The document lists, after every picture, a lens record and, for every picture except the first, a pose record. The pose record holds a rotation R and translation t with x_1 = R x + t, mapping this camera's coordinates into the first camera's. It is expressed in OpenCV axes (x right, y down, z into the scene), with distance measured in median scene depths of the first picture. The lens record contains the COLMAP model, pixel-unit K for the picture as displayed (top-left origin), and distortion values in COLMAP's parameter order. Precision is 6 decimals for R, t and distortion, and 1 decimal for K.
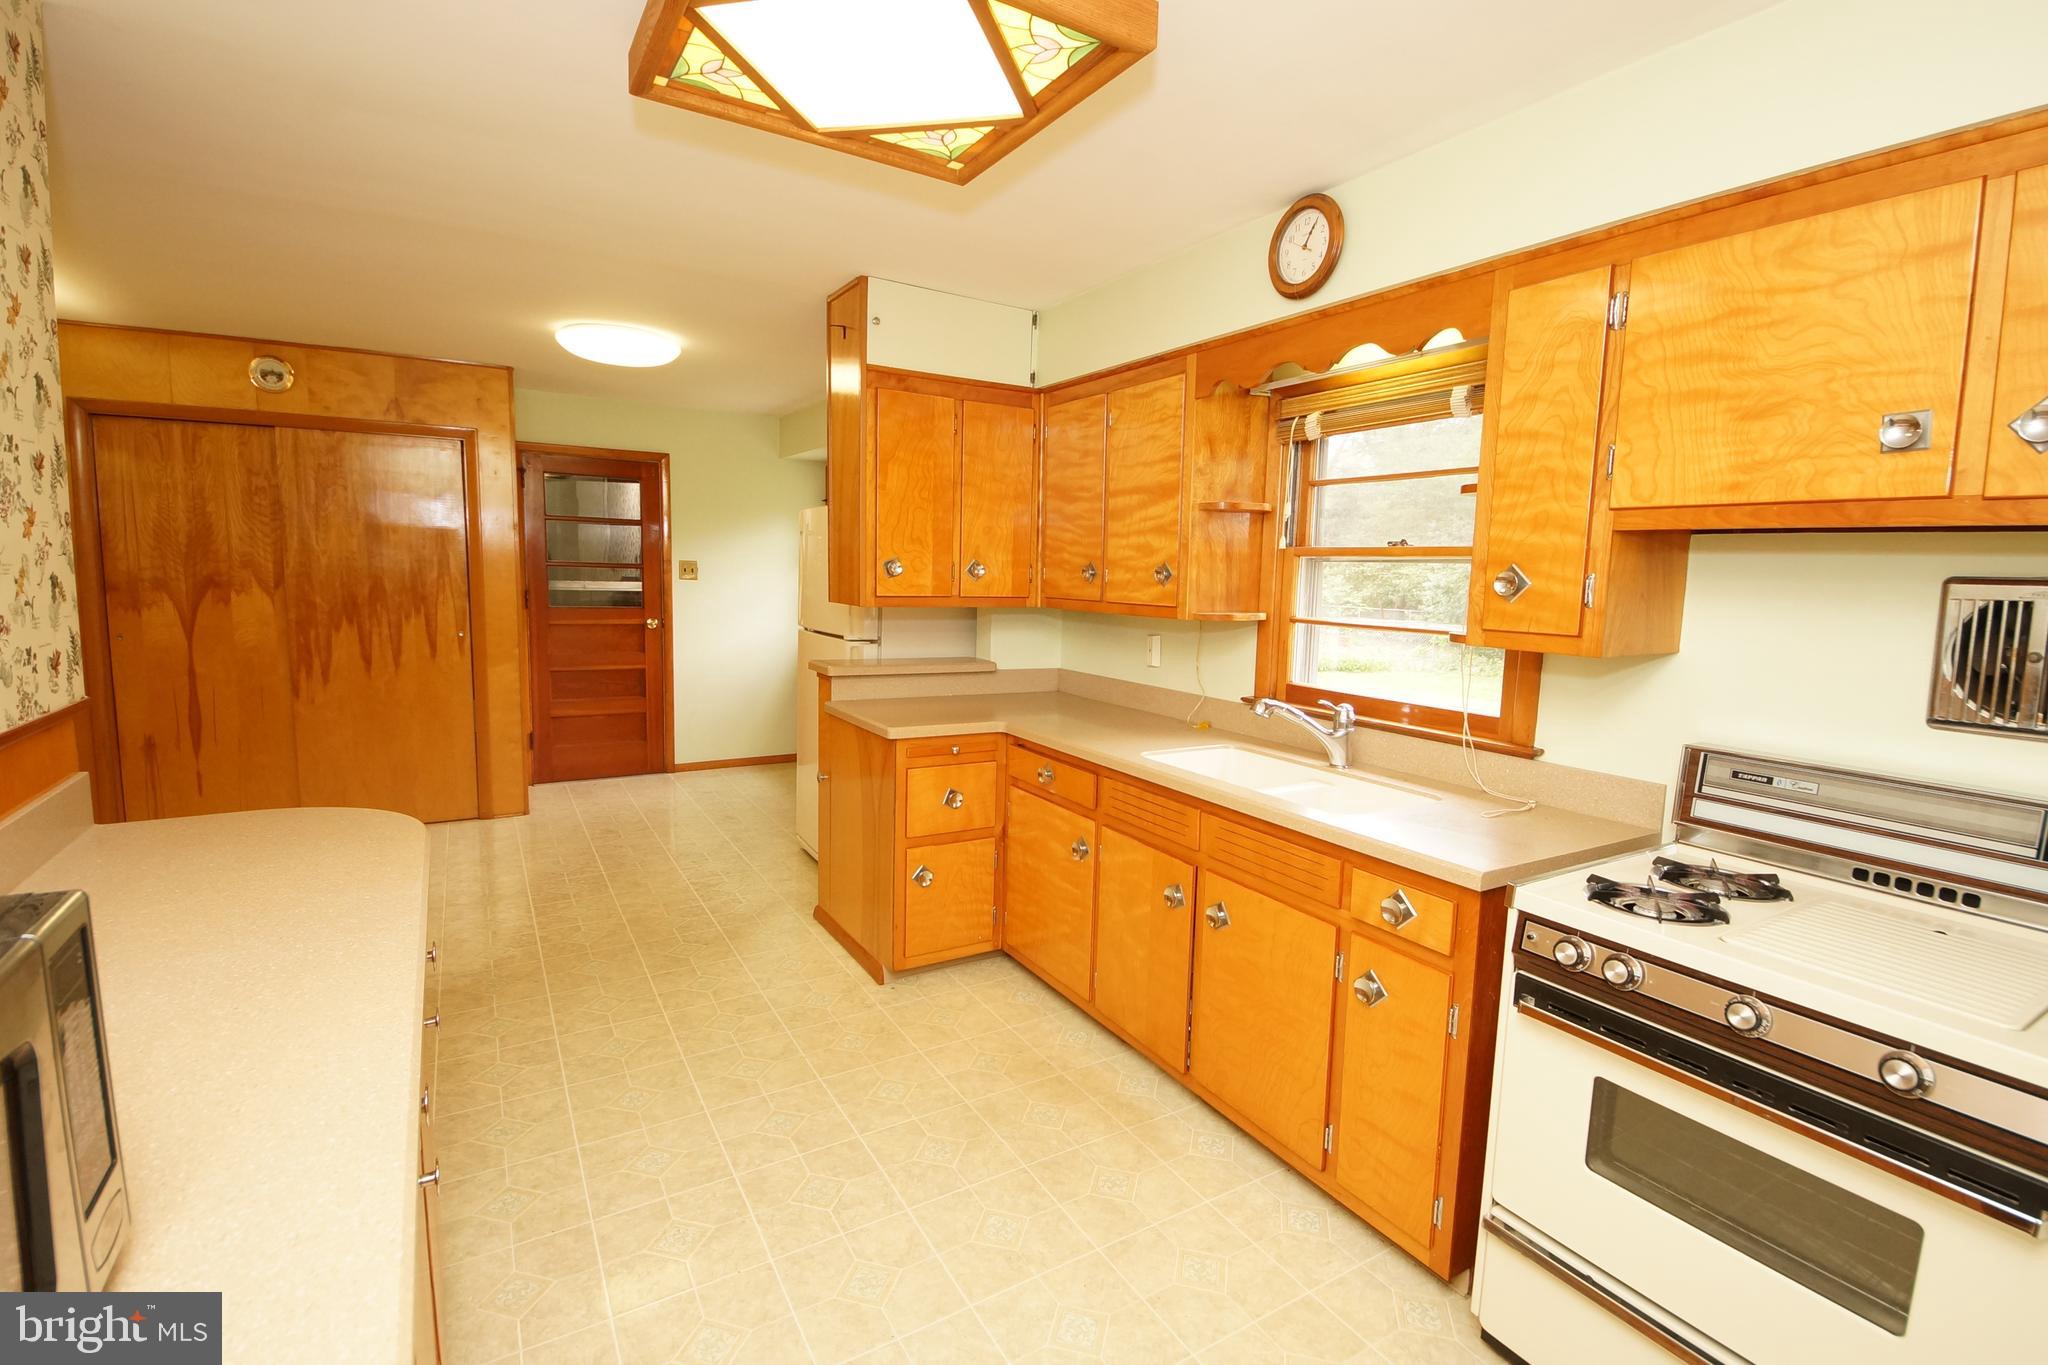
lens RADIAL K [[929.0, 0, 1023.3], [0, 929.0, 676.6], [0, 0, 1]] dist [0.001024, -0.000458]
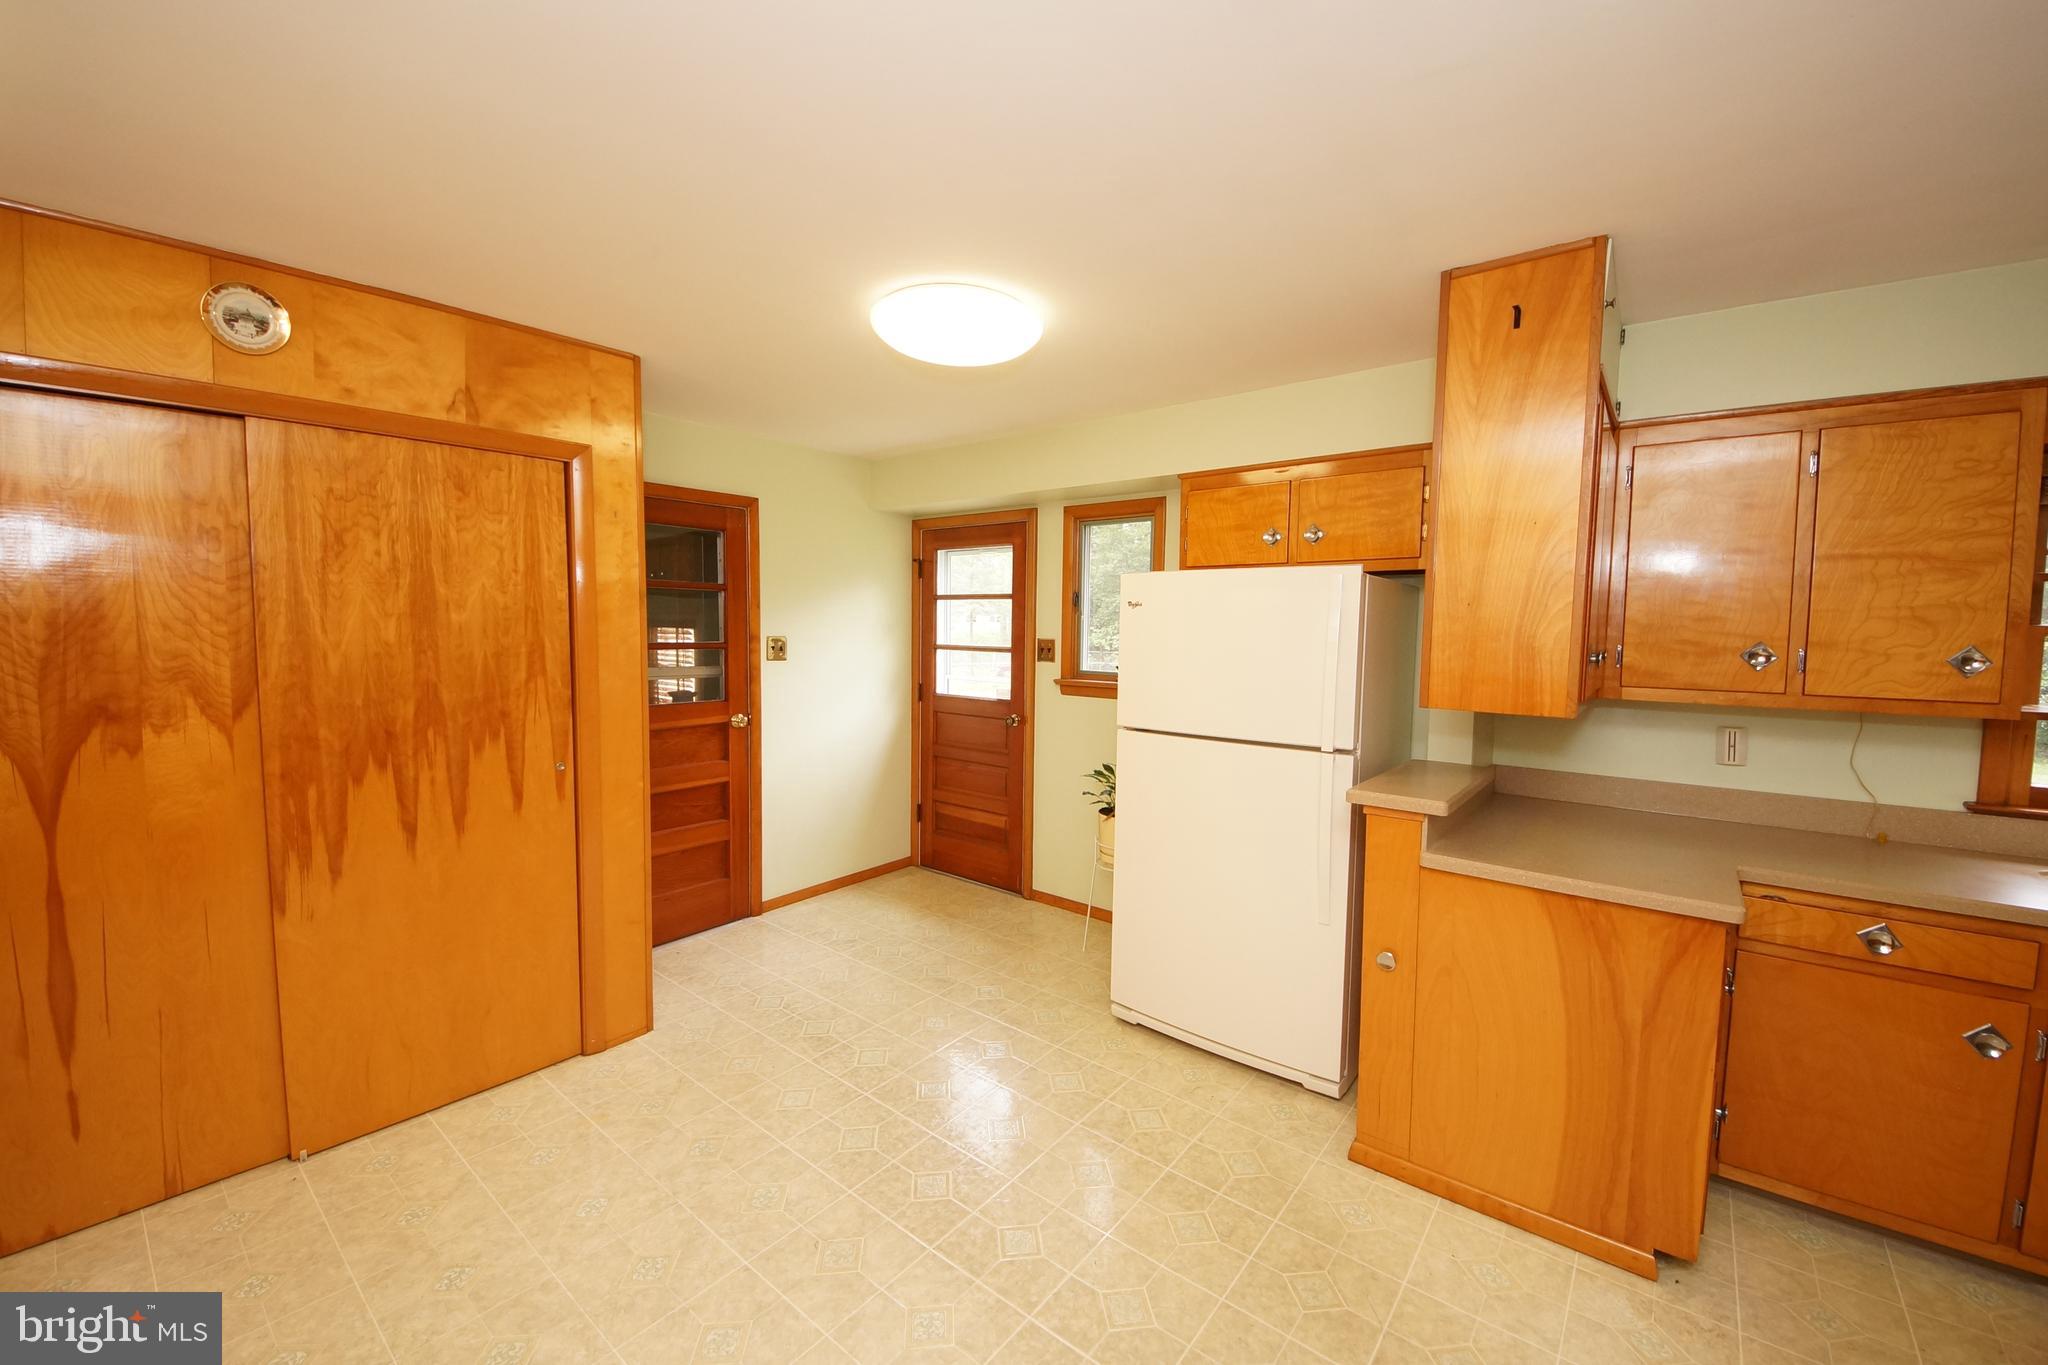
lens RADIAL K [[807.3, 0, 1027.5], [0, 807.3, 679.1], [0, 0, 1]] dist [-0.002708, -0.002879]
pose [[0.942162, -0.042036, 0.332511, -0.530594], [0.056102, 0.997886, -0.032812, -0.076069], [-0.330428, 0.049568, 0.942529, 0.413221]]
